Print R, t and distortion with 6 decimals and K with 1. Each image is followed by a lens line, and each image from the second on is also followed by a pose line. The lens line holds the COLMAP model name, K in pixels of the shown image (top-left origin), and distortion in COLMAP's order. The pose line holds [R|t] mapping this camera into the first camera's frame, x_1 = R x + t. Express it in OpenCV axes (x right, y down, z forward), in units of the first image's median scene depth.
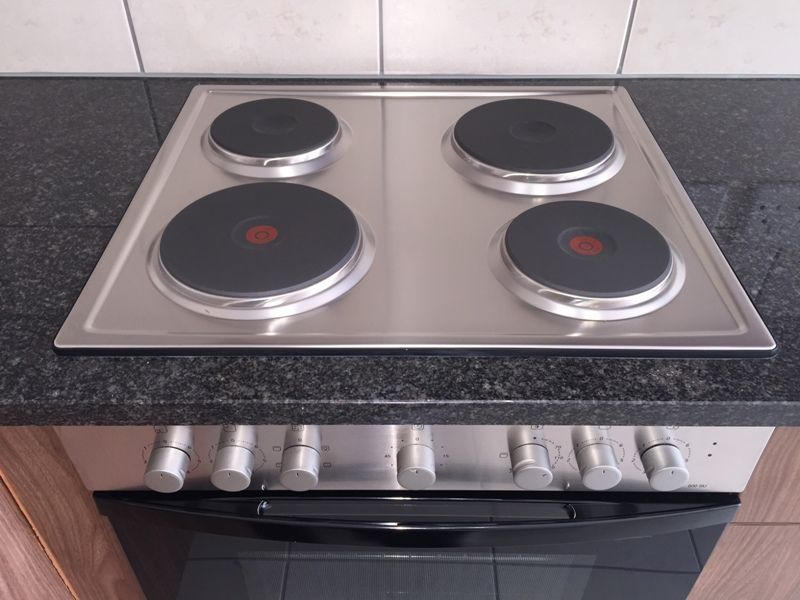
lens RADIAL K [[681.1, 0, 400.0], [0, 681.1, 300.0], [0, 0, 1]] dist [0.081566, -0.100799]
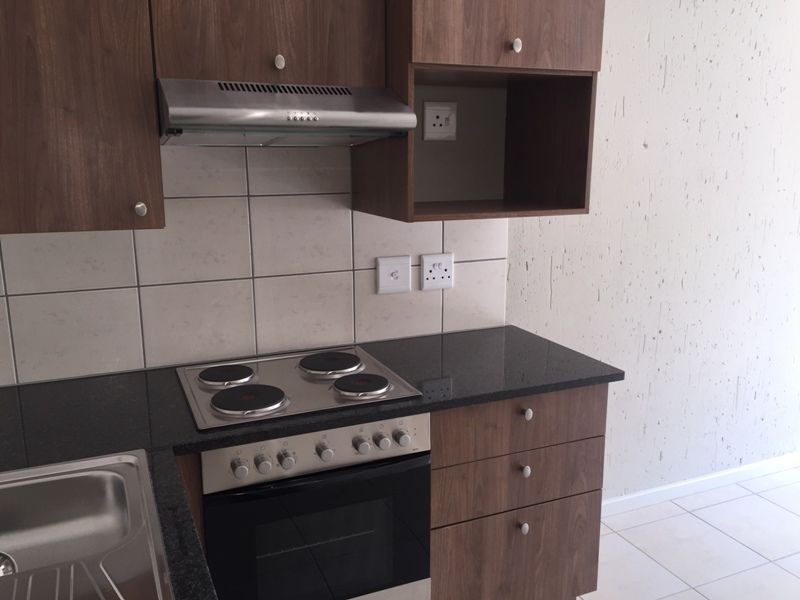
lens RADIAL K [[681.1, 0, 400.0], [0, 681.1, 300.0], [0, 0, 1]] dist [0.081566, -0.100799]
pose [[0.916628, -0.092563, 0.388877, -0.484995], [0.267211, 0.865417, -0.423854, 0.640158], [-0.297308, 0.492428, 0.817999, -1.153167]]
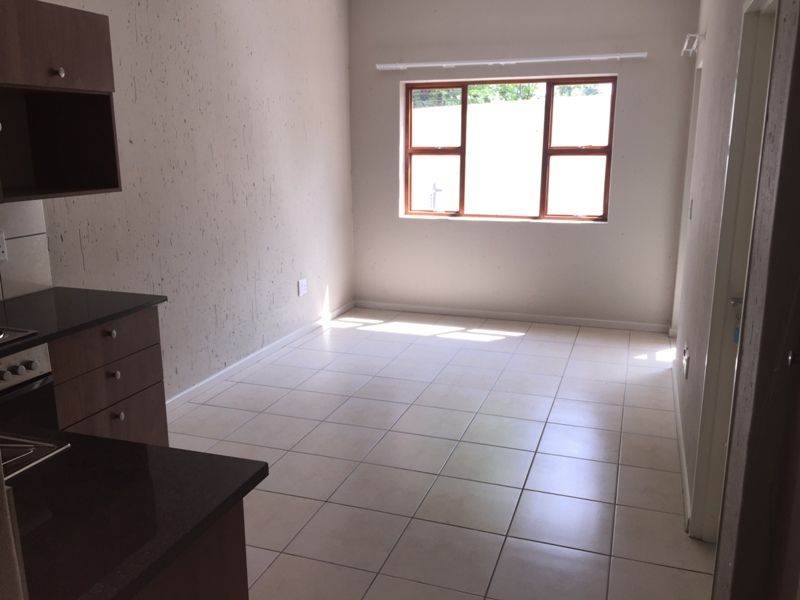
lens RADIAL K [[687.5, 0, 400.0], [0, 687.5, 300.0], [0, 0, 1]] dist [0.085027, -0.110016]
pose [[0.338109, -0.221431, 0.914686, -1.665104], [0.617978, 0.785260, -0.038334, 0.931527], [-0.709778, 0.578217, 0.402343, -1.571110]]
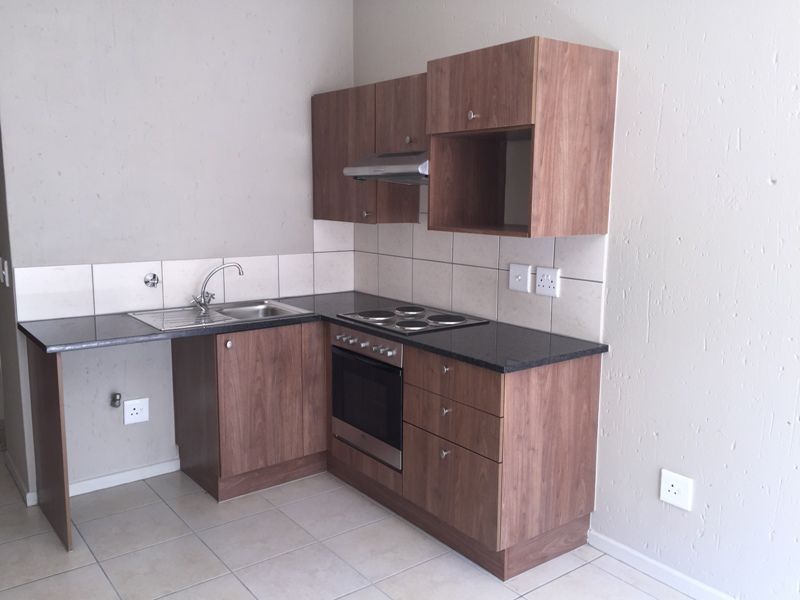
lens RADIAL K [[681.1, 0, 400.0], [0, 681.1, 300.0], [0, 0, 1]] dist [0.081566, -0.100799]
pose [[0.601752, 0.123358, -0.789099, 2.878233], [-0.526058, 0.804631, -0.275376, 0.834720], [0.600964, 0.580819, 0.549082, -1.306143]]
